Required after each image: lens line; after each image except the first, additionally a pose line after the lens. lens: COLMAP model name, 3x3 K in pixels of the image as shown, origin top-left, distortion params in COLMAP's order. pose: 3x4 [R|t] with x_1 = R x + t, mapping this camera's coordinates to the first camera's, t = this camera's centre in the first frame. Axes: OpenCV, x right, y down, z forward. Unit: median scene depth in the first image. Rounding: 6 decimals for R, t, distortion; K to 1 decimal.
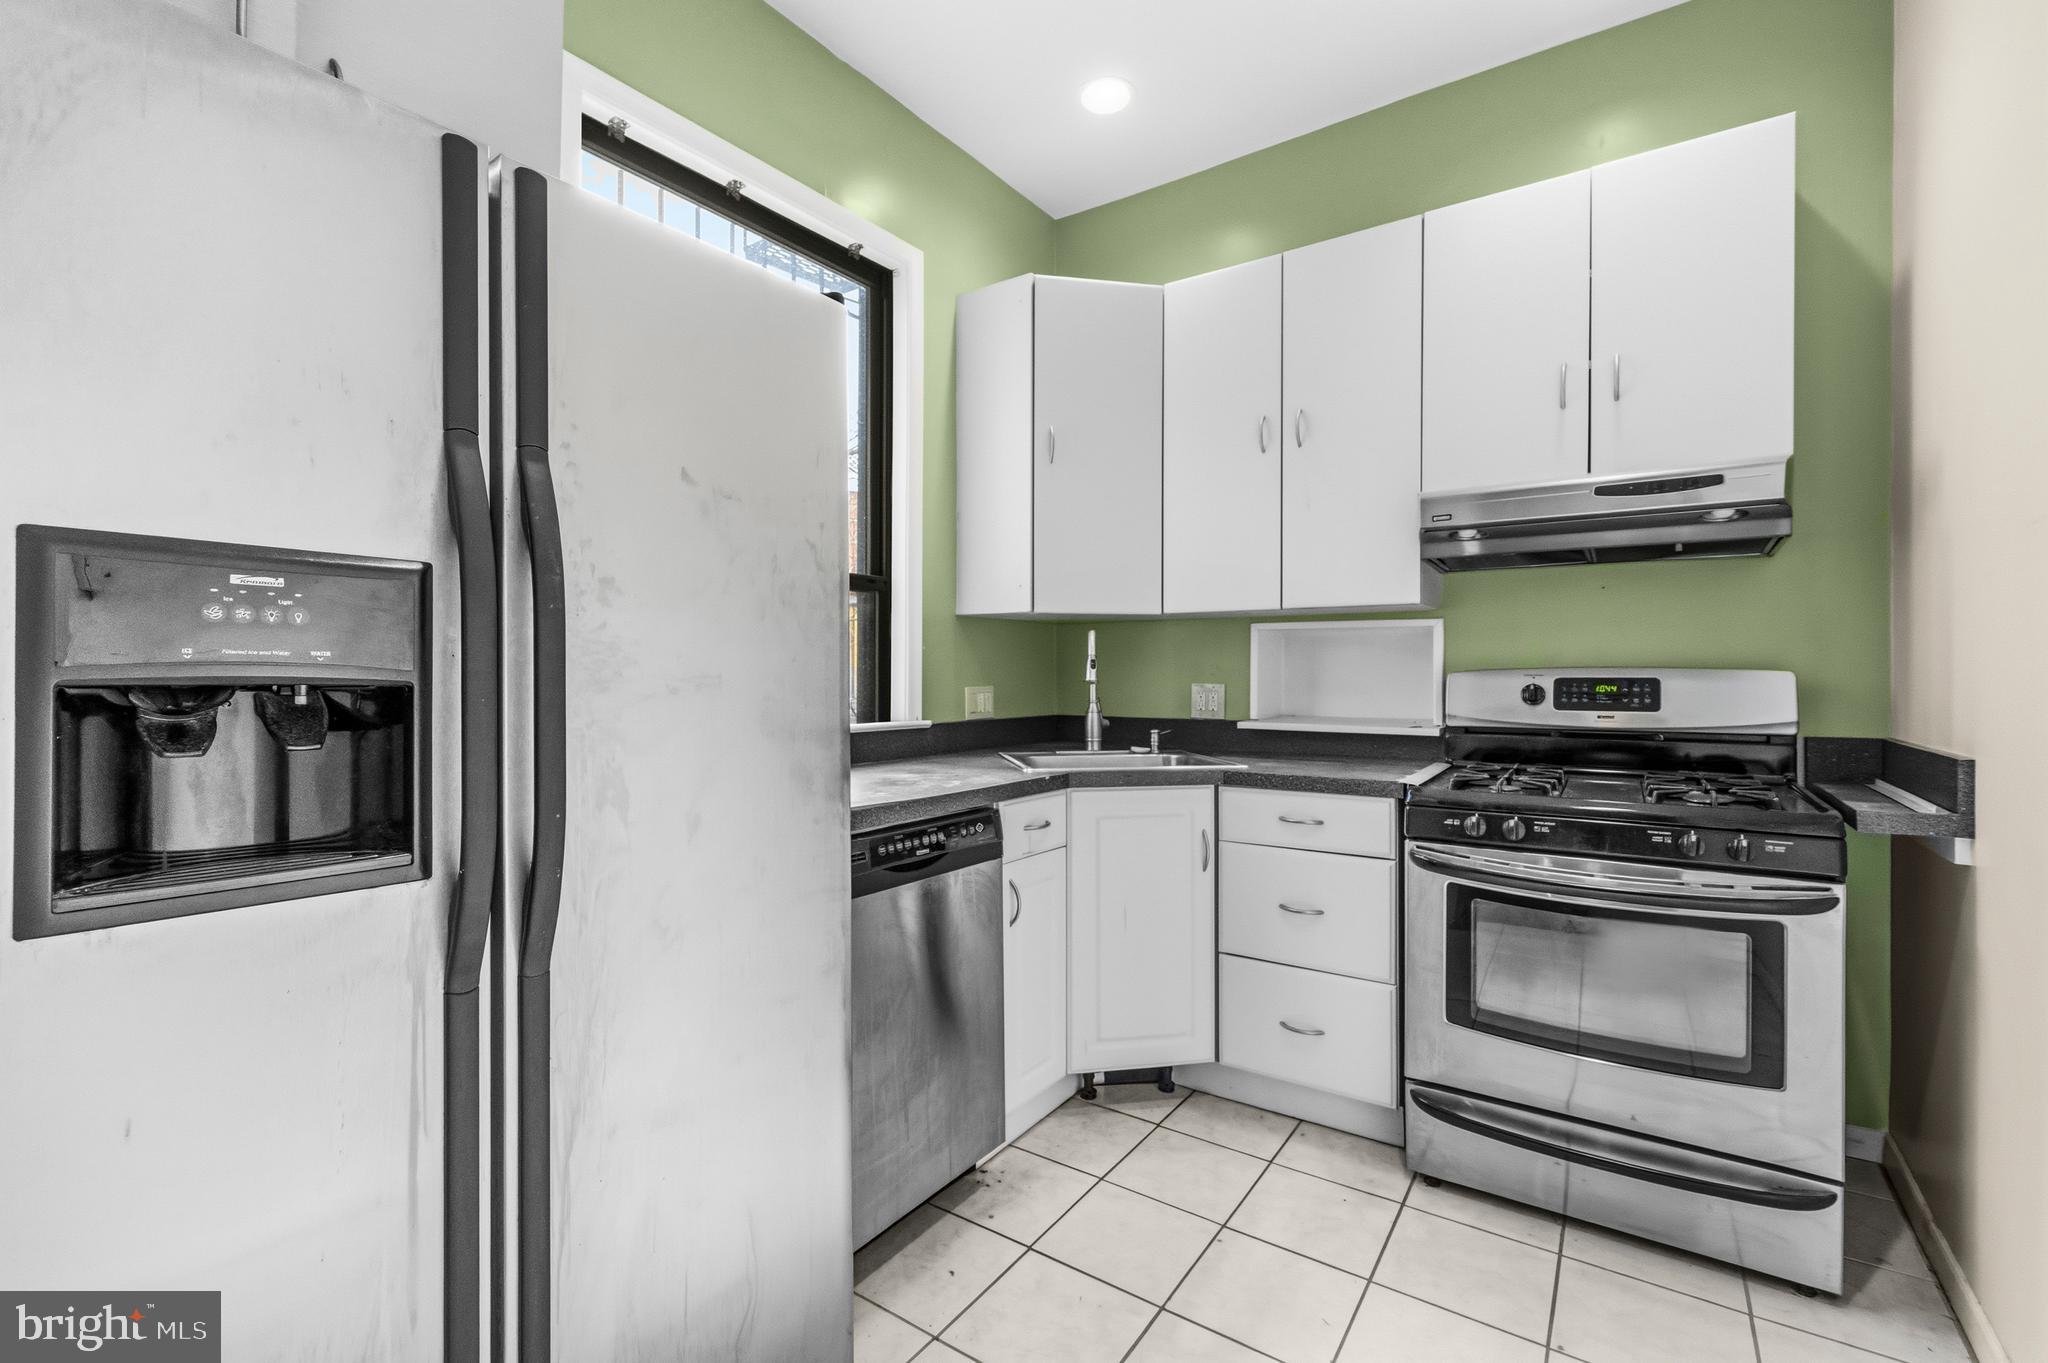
lens RADIAL K [[882.2, 0, 1031.4], [0, 882.2, 673.3], [0, 0, 1]] dist [-0.003474, 0.000232]
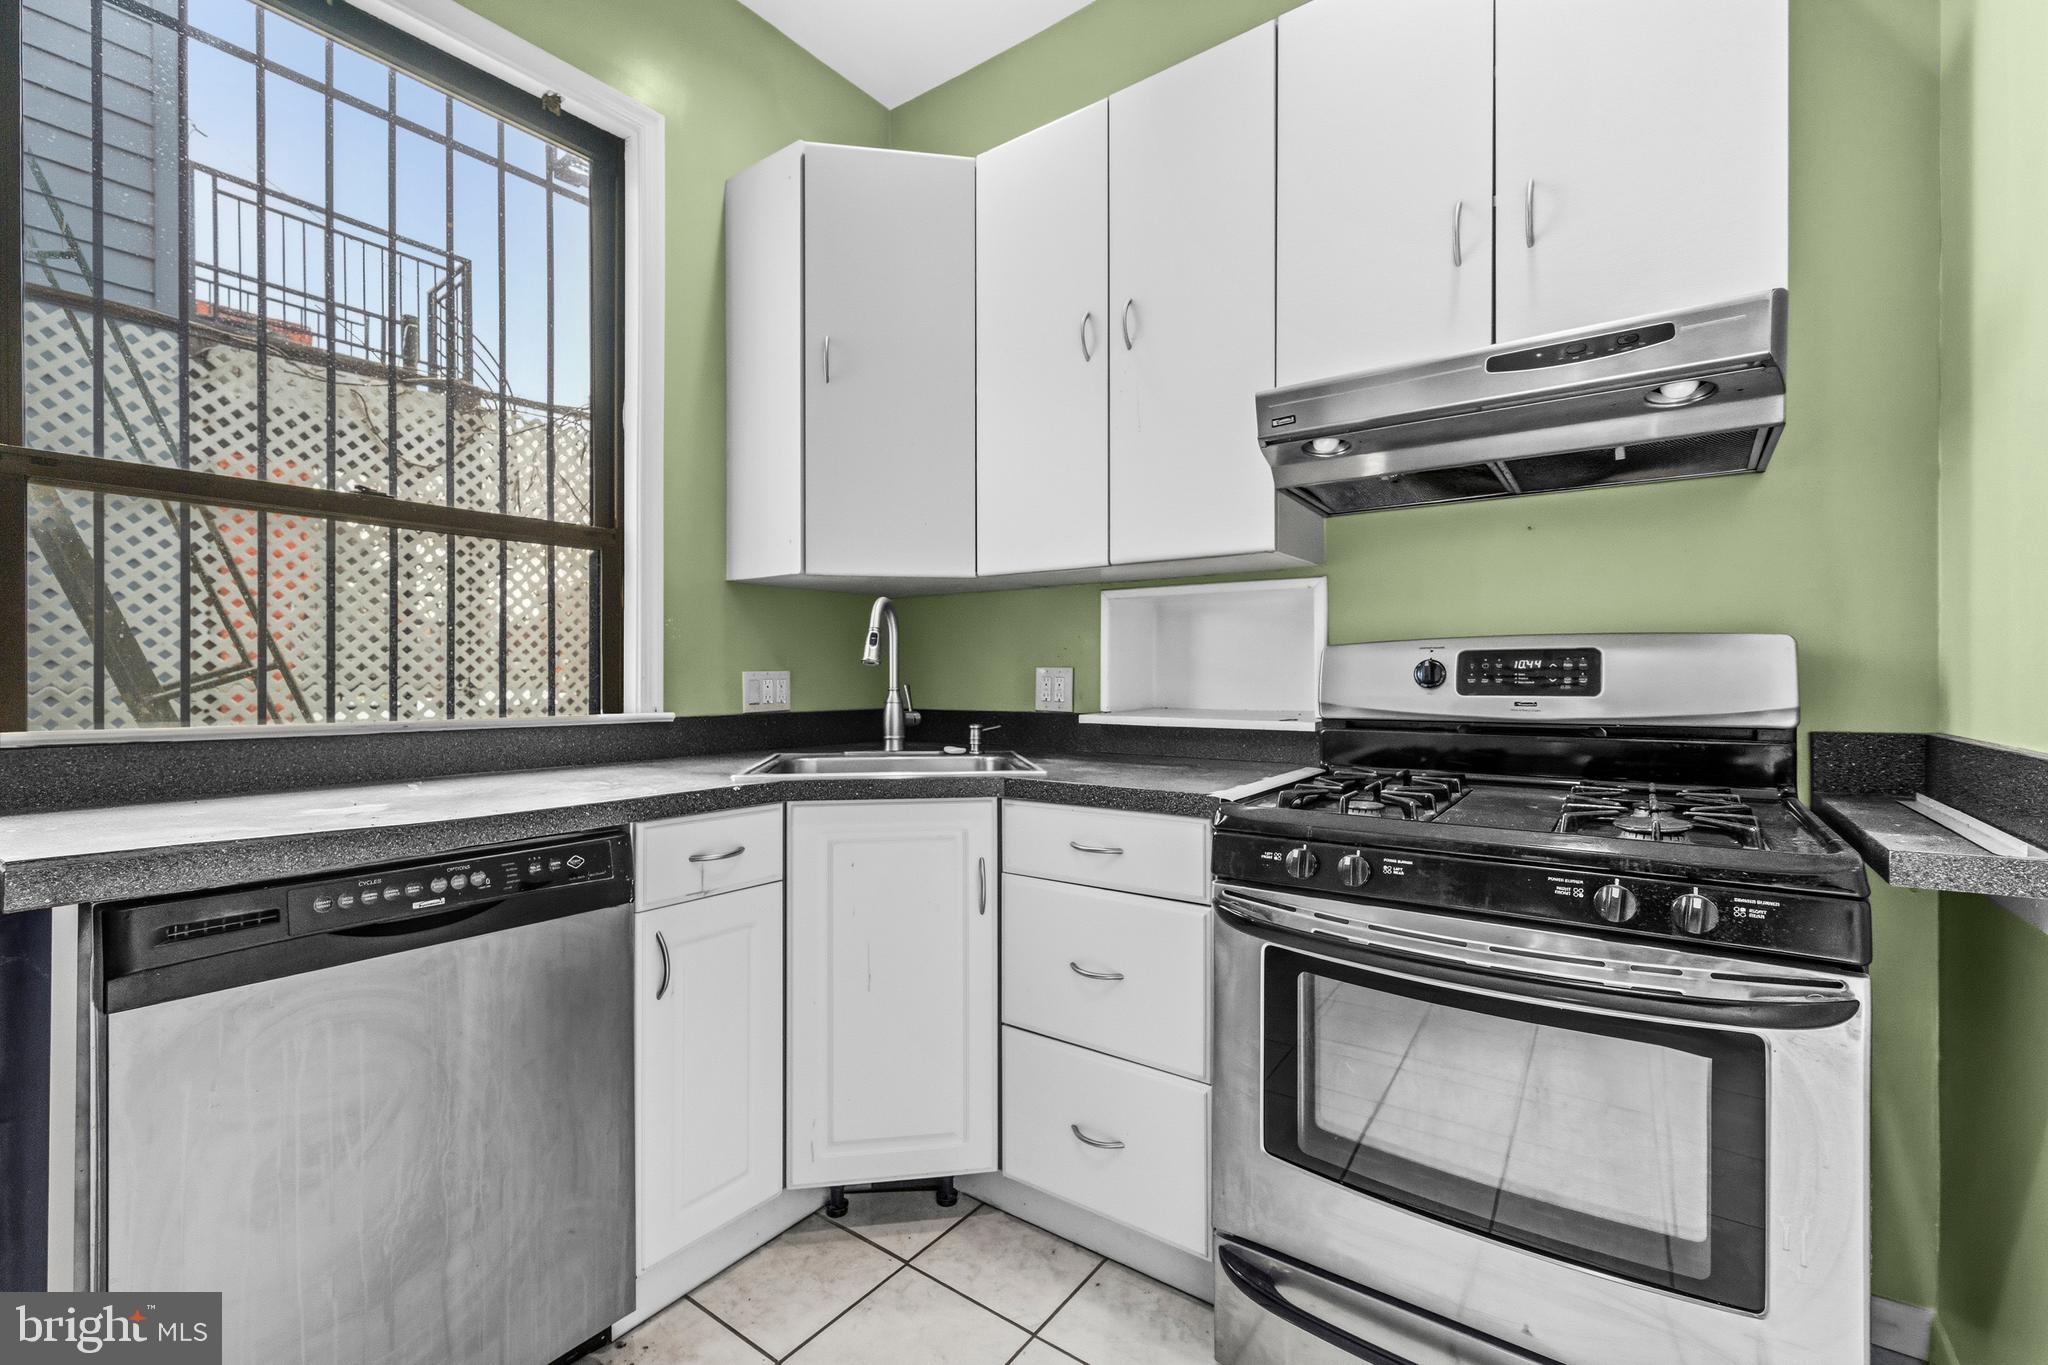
lens RADIAL K [[882.2, 0, 1014.5], [0, 882.2, 675.0], [0, 0, 1]] dist [-0.003474, 0.000232]
pose [[0.999675, -0.001327, -0.025446, 0.269147], [0.001312, 0.999999, -0.000618, 0.027328], [0.025447, 0.000584, 0.999676, 0.289957]]
